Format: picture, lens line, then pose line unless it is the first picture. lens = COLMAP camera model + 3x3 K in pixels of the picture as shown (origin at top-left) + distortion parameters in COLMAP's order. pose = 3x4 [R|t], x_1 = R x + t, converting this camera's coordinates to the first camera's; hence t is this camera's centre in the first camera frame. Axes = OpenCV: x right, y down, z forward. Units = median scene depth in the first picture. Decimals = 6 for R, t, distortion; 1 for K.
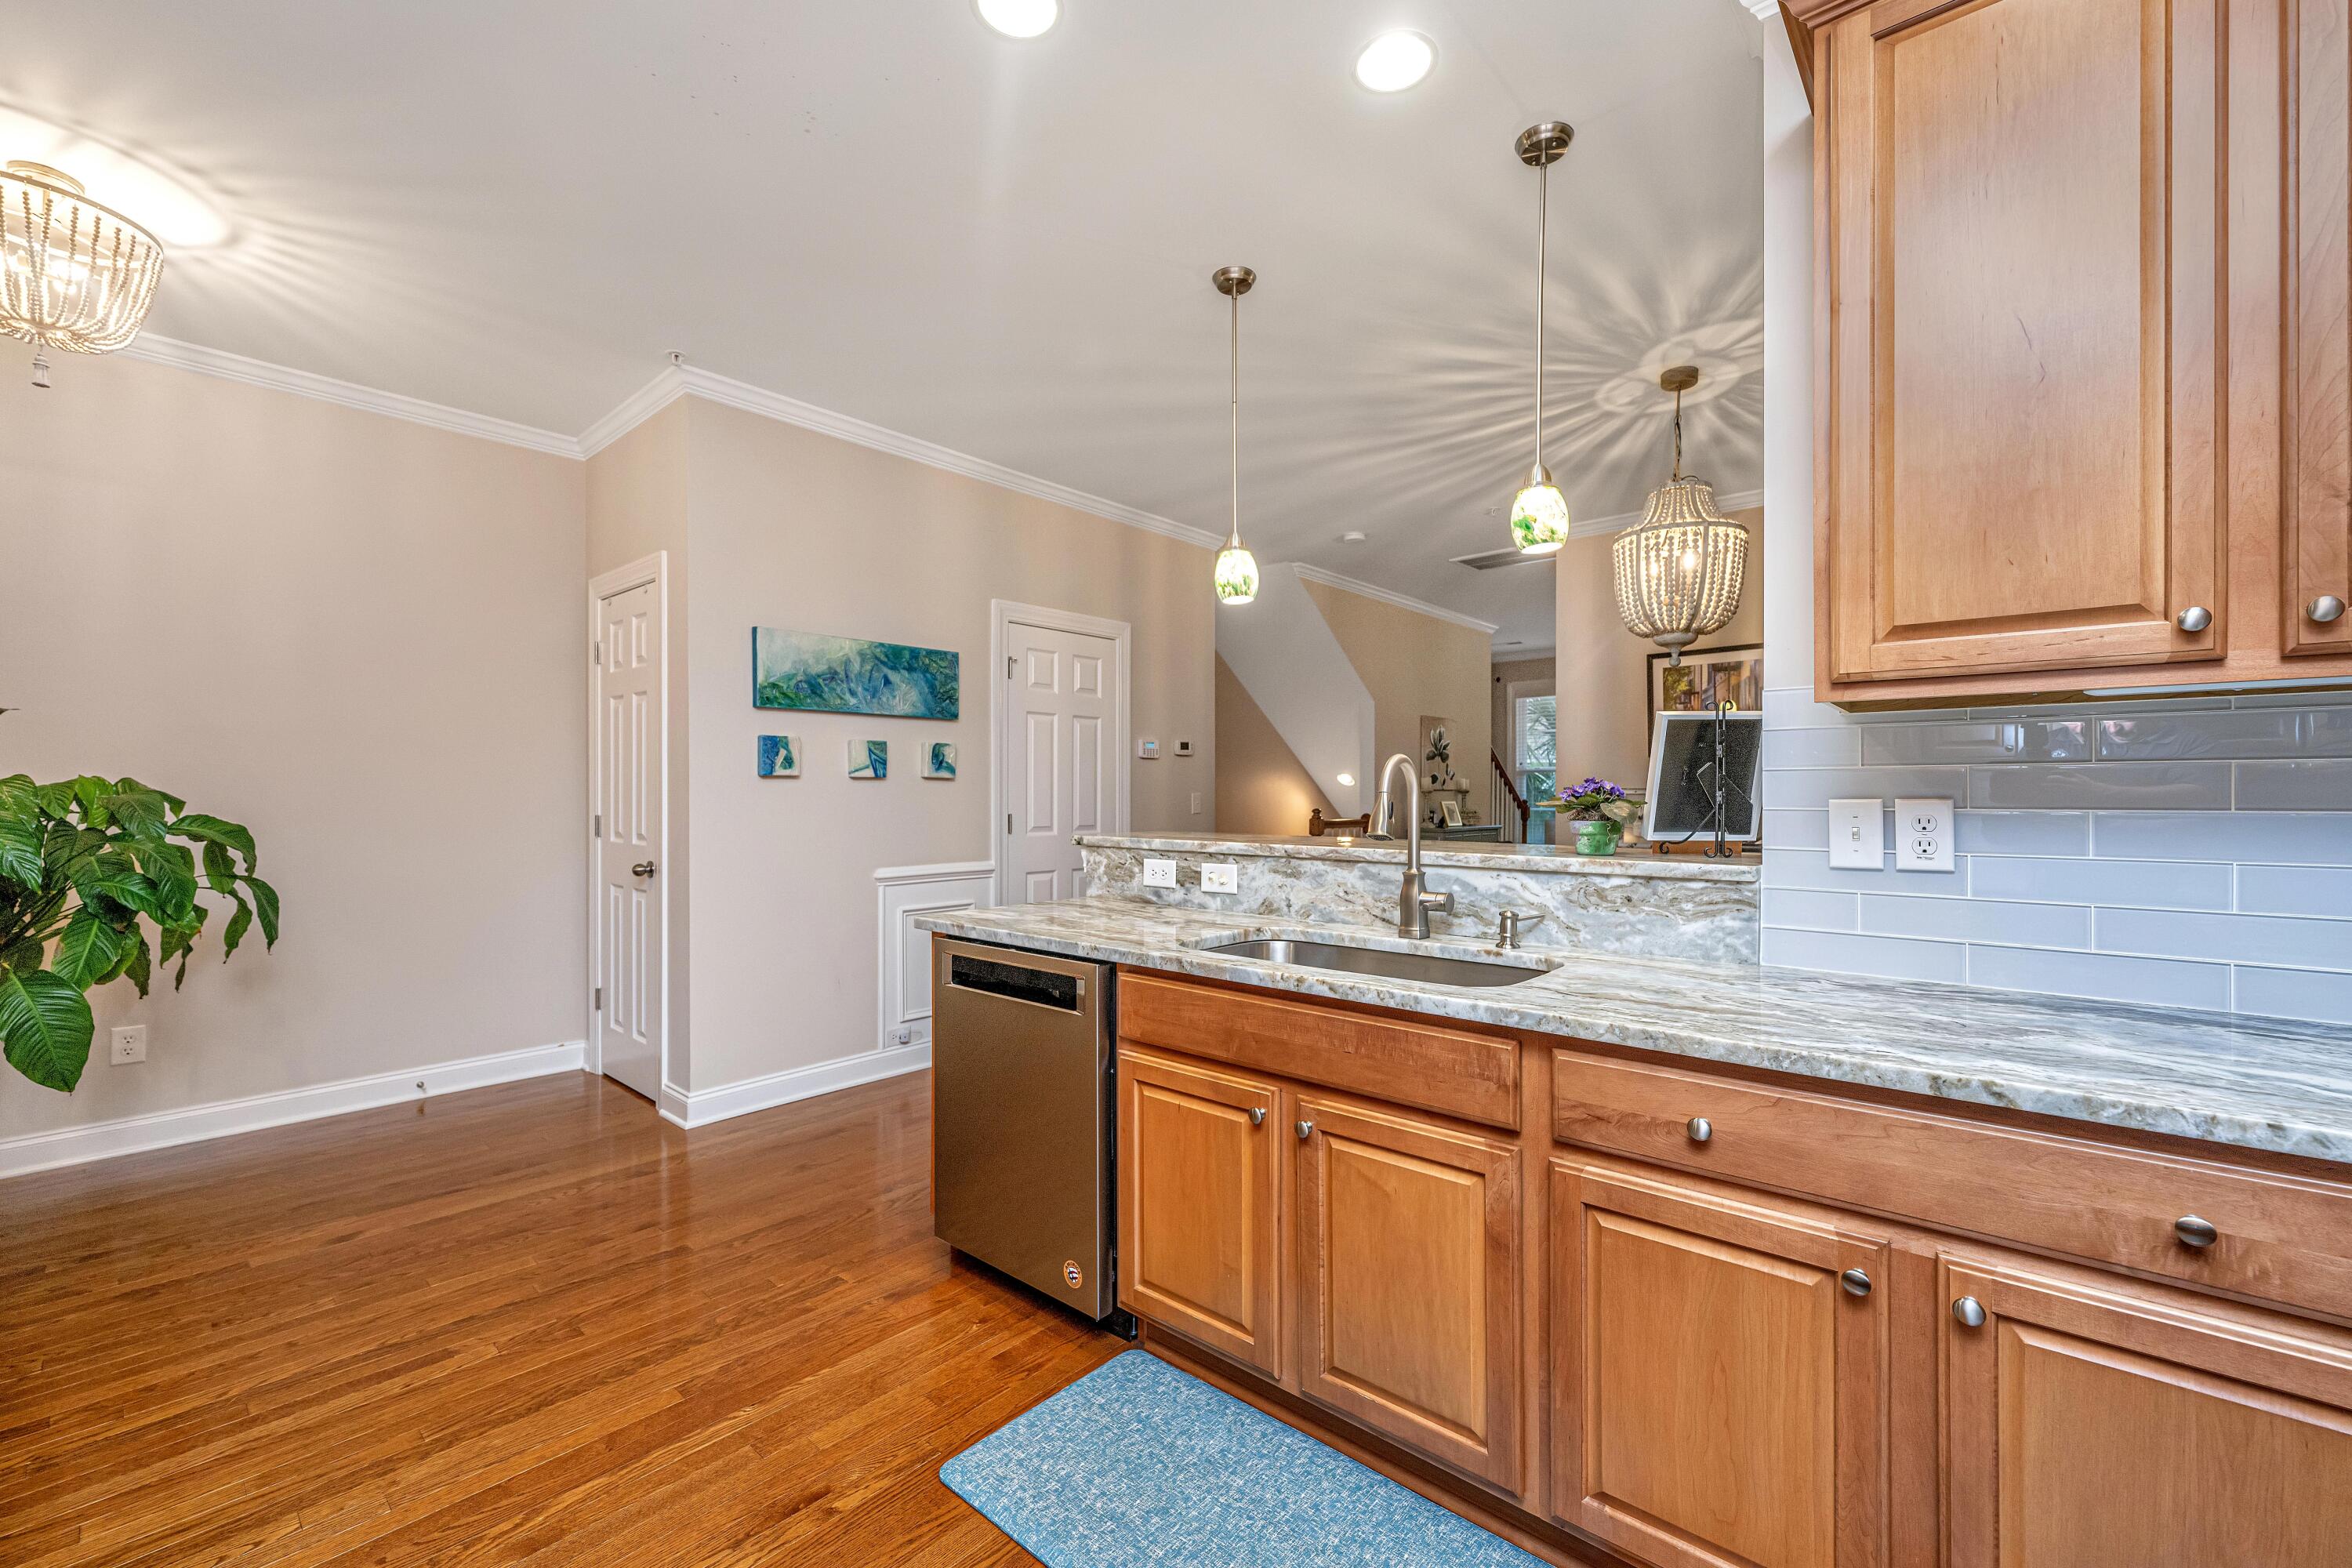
lens RADIAL K [[962.4, 0, 1173.5], [0, 962.4, 787.7], [0, 0, 1]] dist [-0.002284, 0.001479]
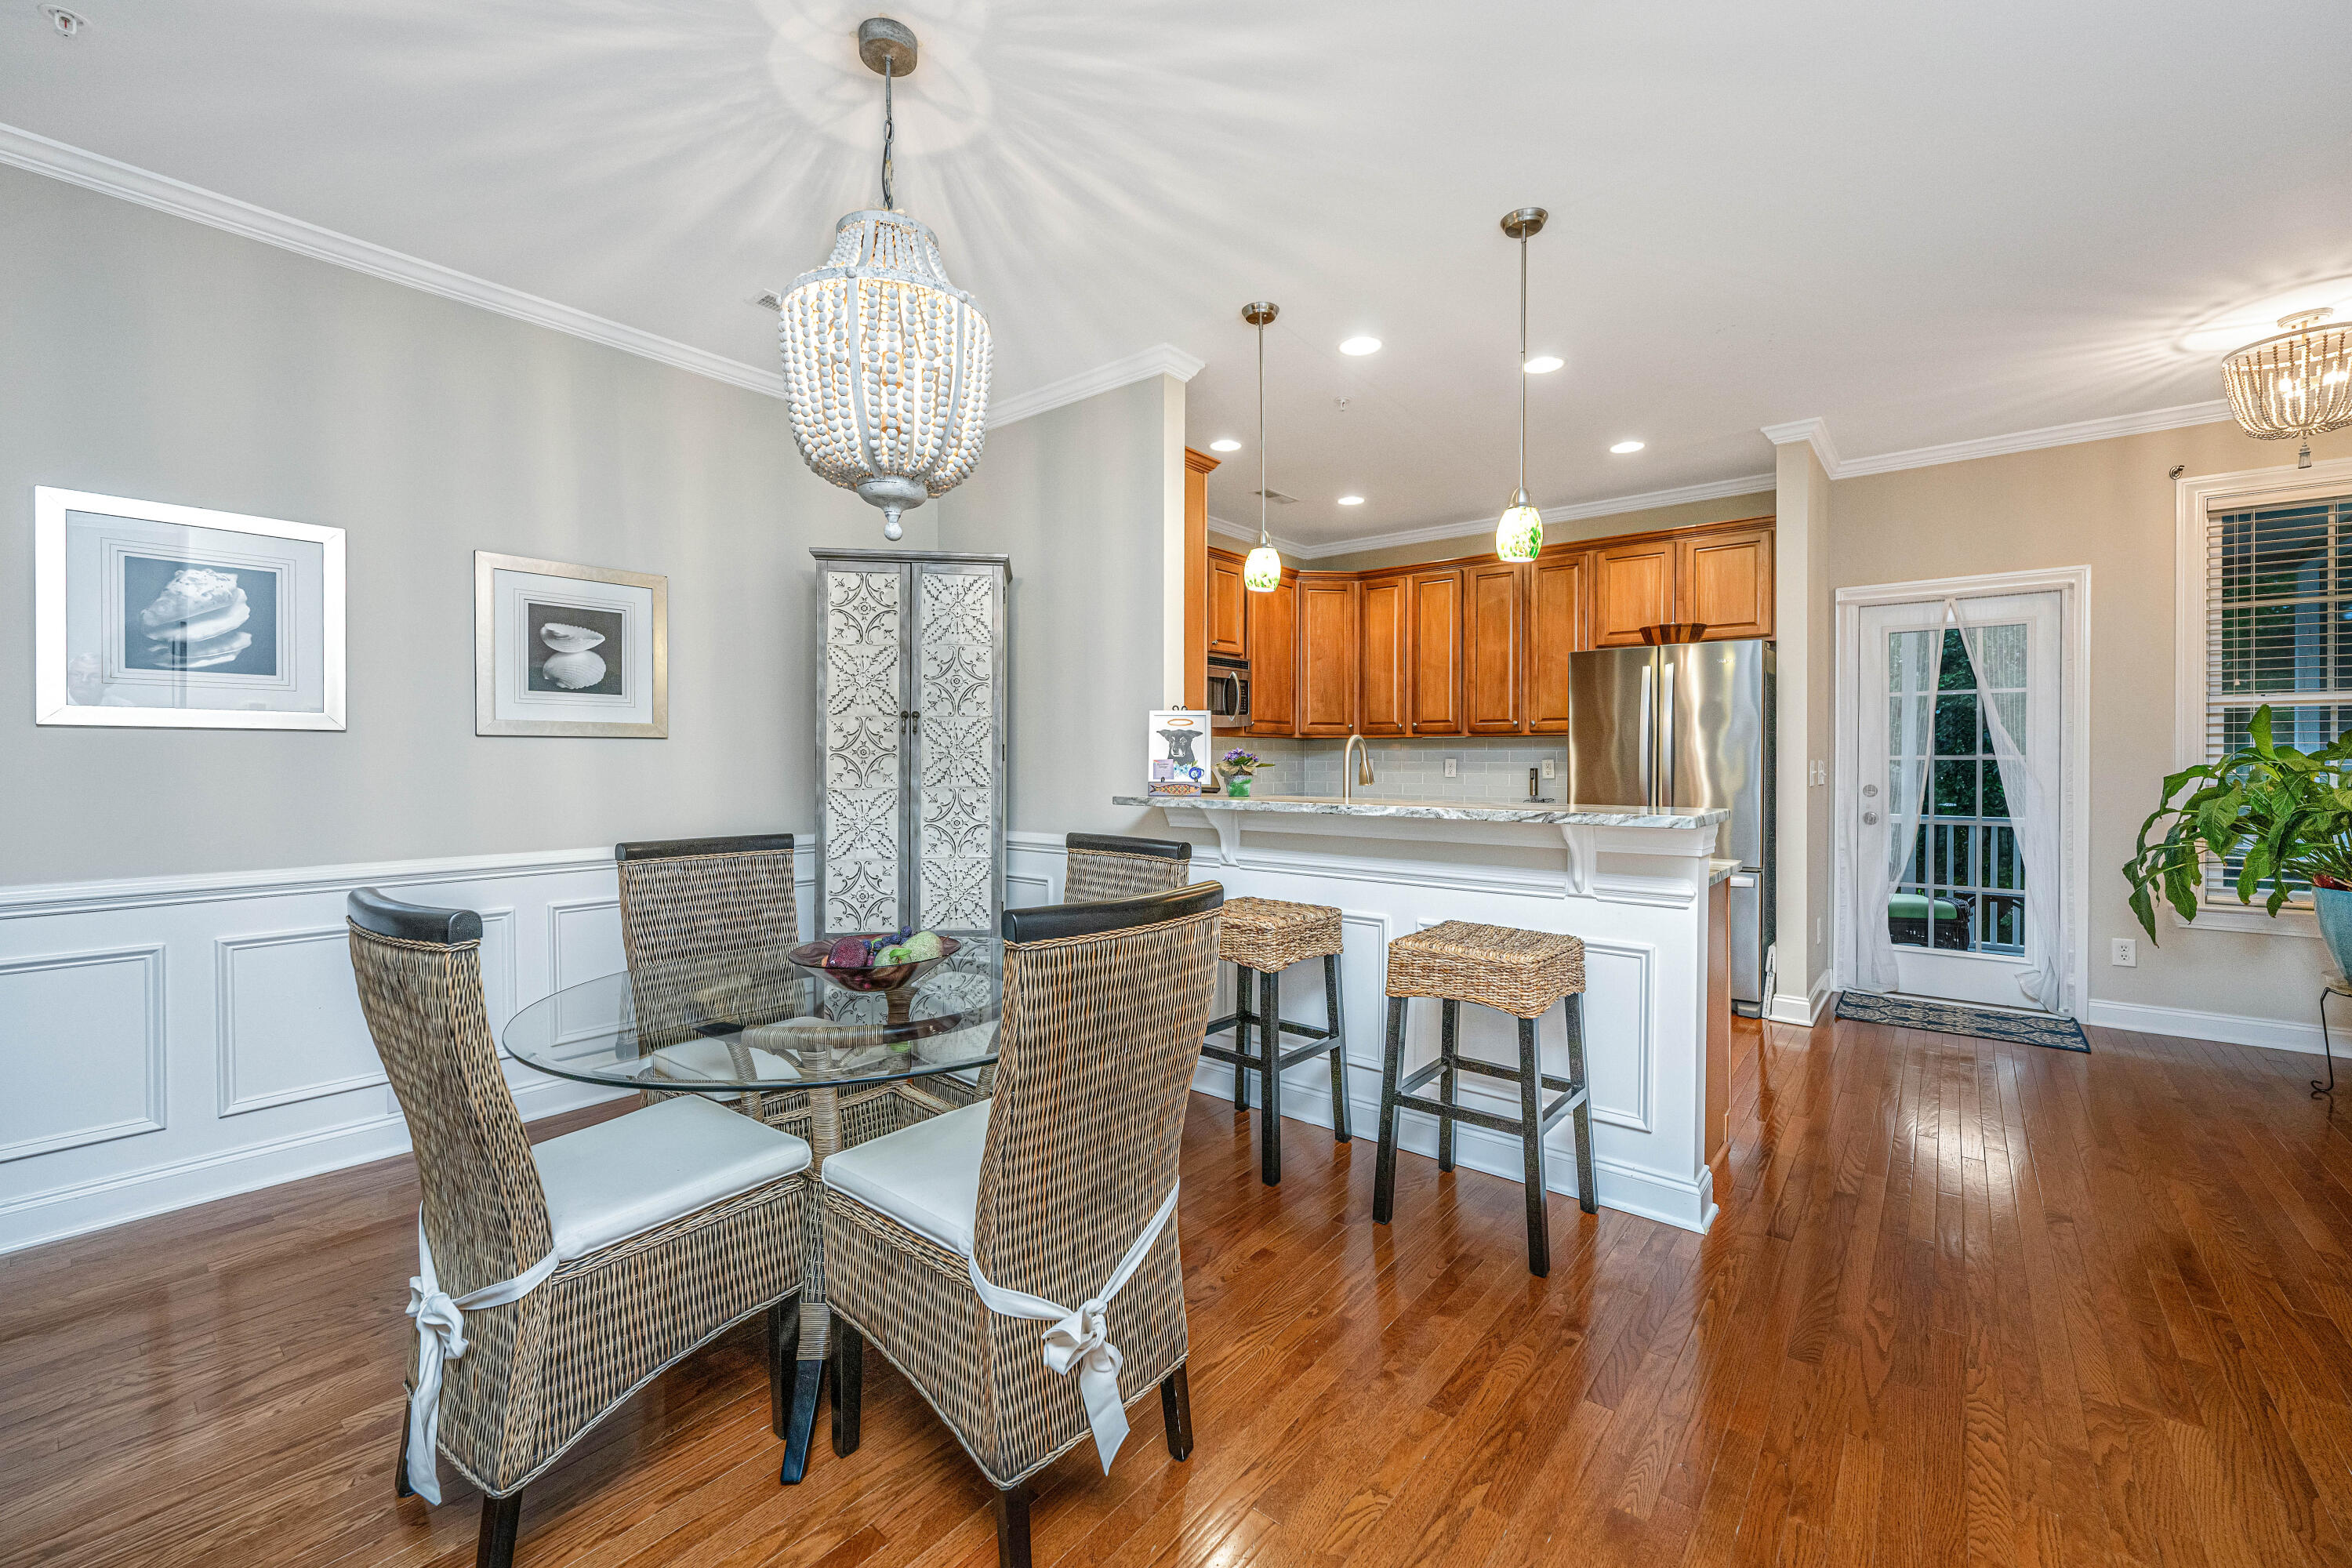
lens RADIAL K [[962.4, 0, 1146.5], [0, 962.4, 772.1], [0, 0, 1]] dist [-0.002284, 0.001479]
pose [[-0.999646, -0.001949, -0.026550, 0.345865], [-0.002154, 0.999968, 0.007716, 0.009422], [0.026534, 0.007771, -0.999618, 1.432990]]
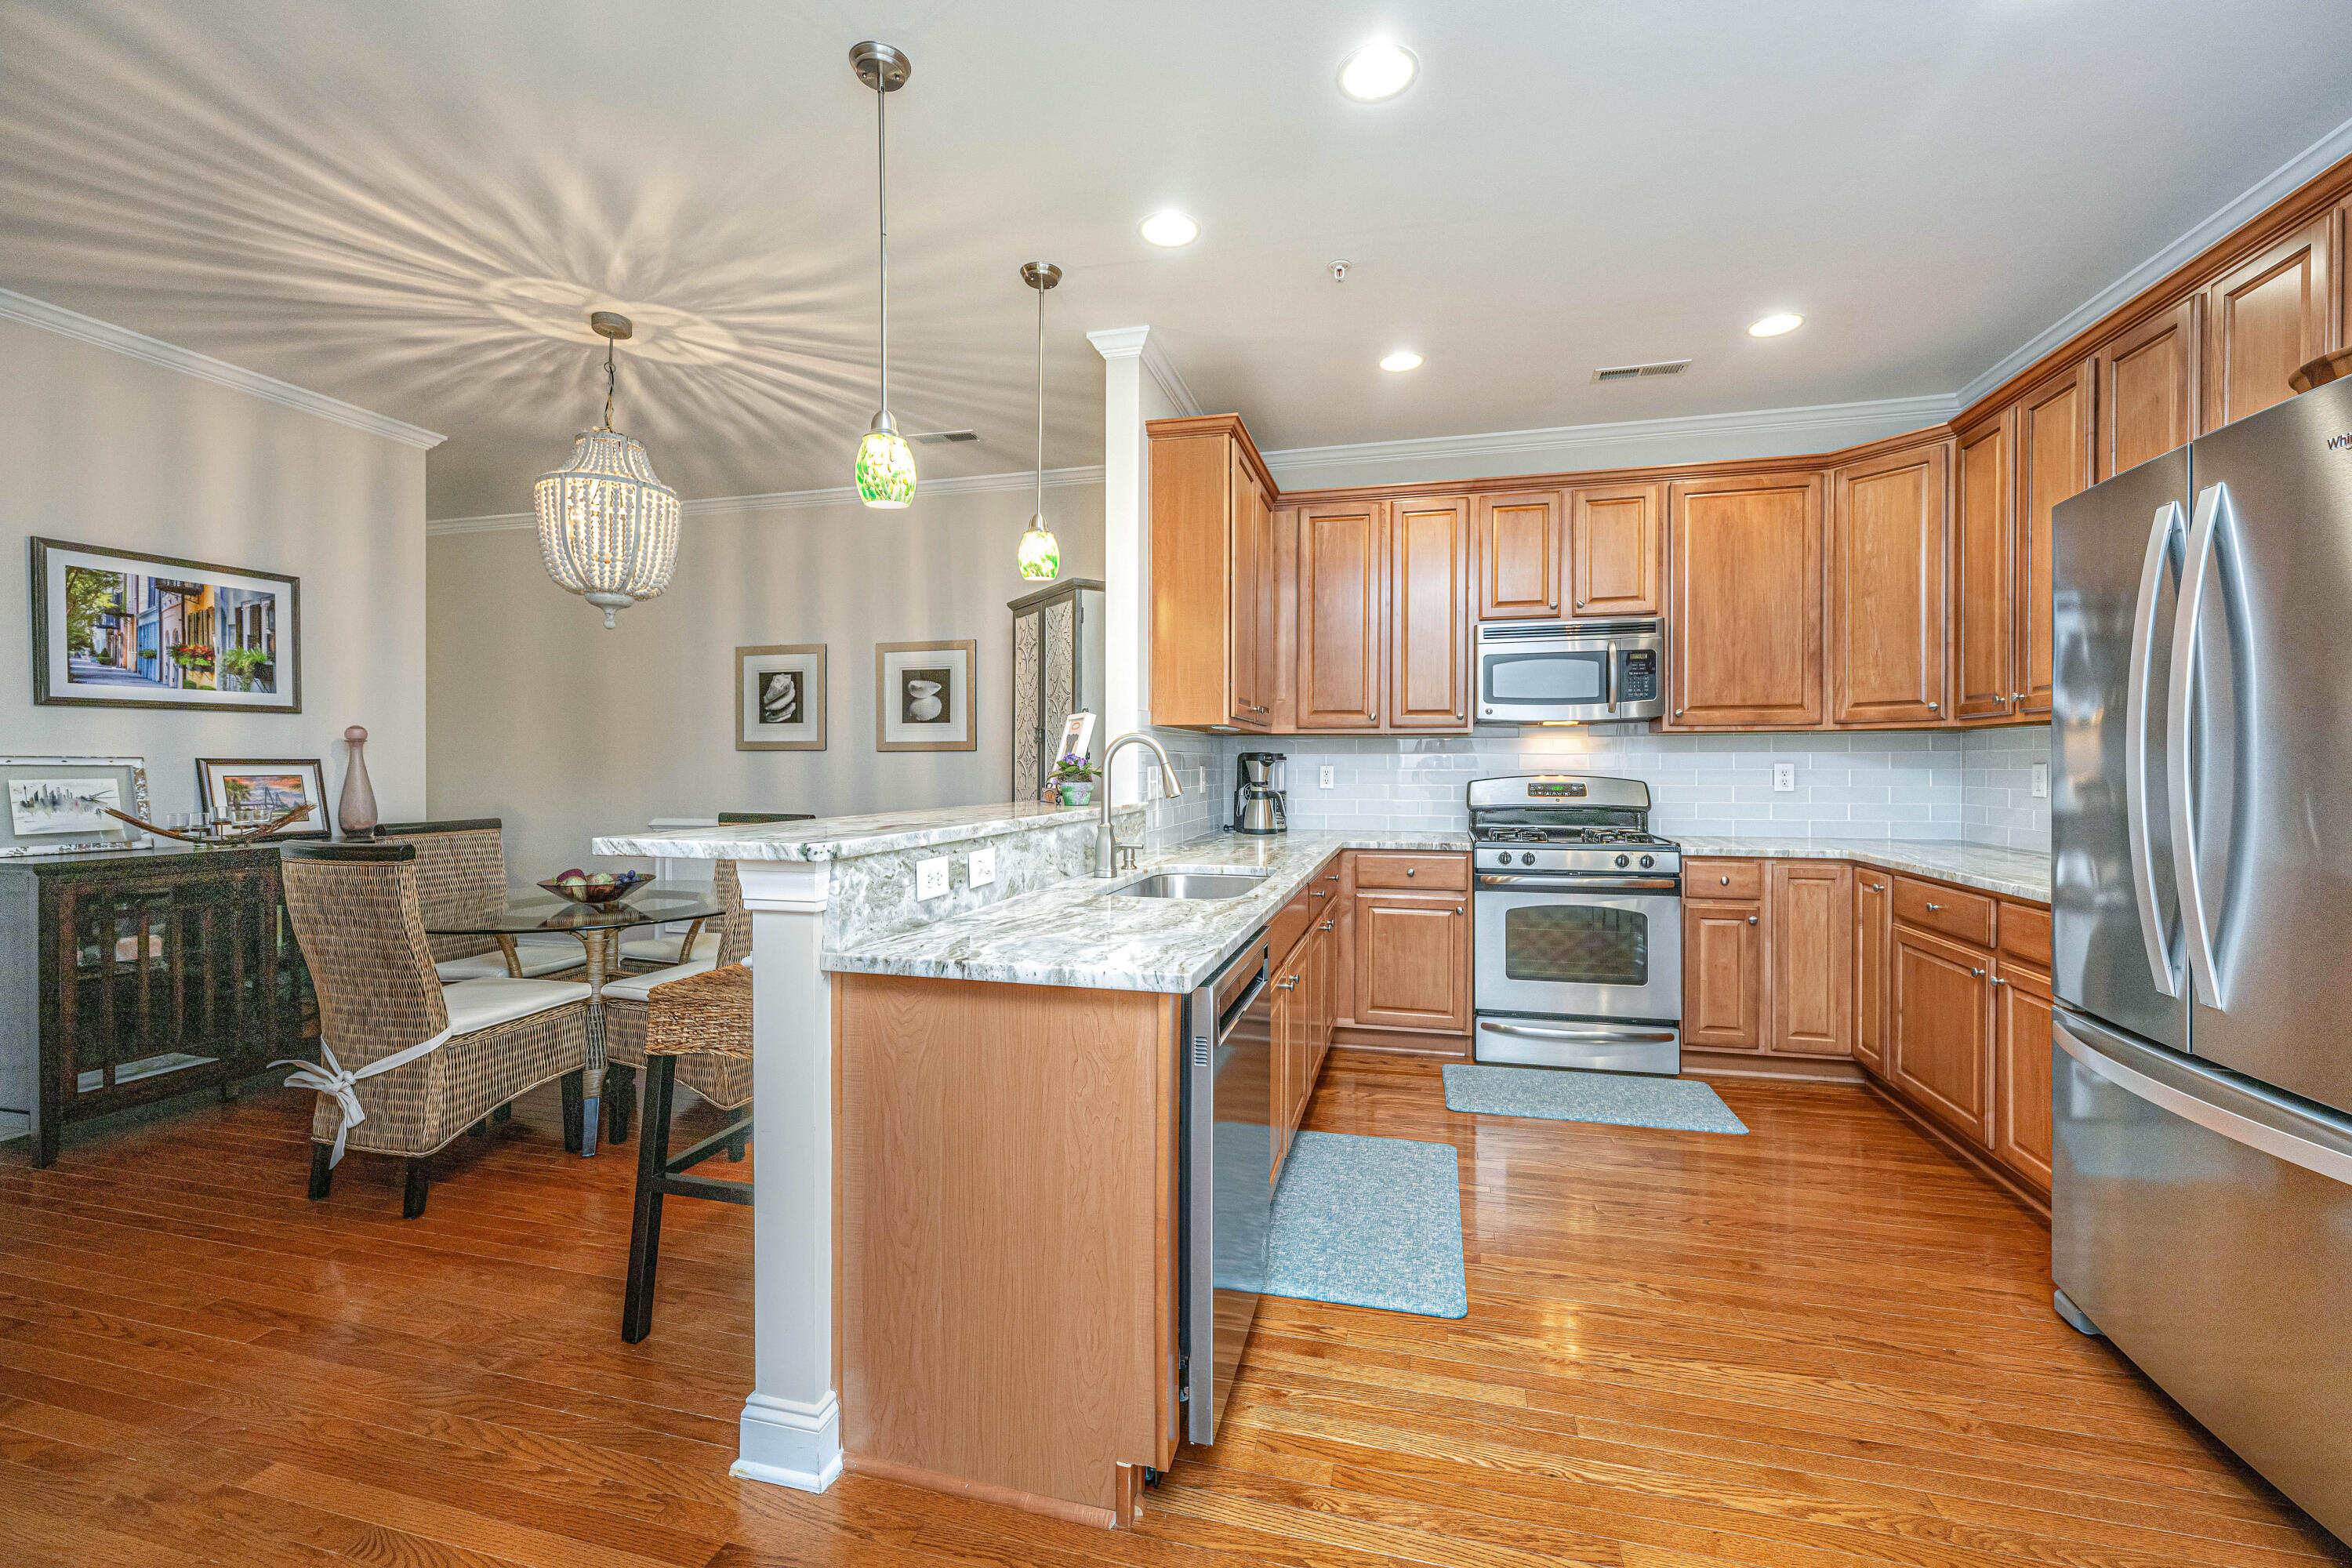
lens RADIAL K [[923.6, 0, 1208.5], [0, 923.6, 774.6], [0, 0, 1]] dist [-0.006652, -0.000388]
pose [[-0.464493, -0.010655, 0.885513, -0.498650], [-0.005727, 0.999943, 0.009028, 0.004955], [-0.885558, -0.000878, -0.464527, 0.812530]]
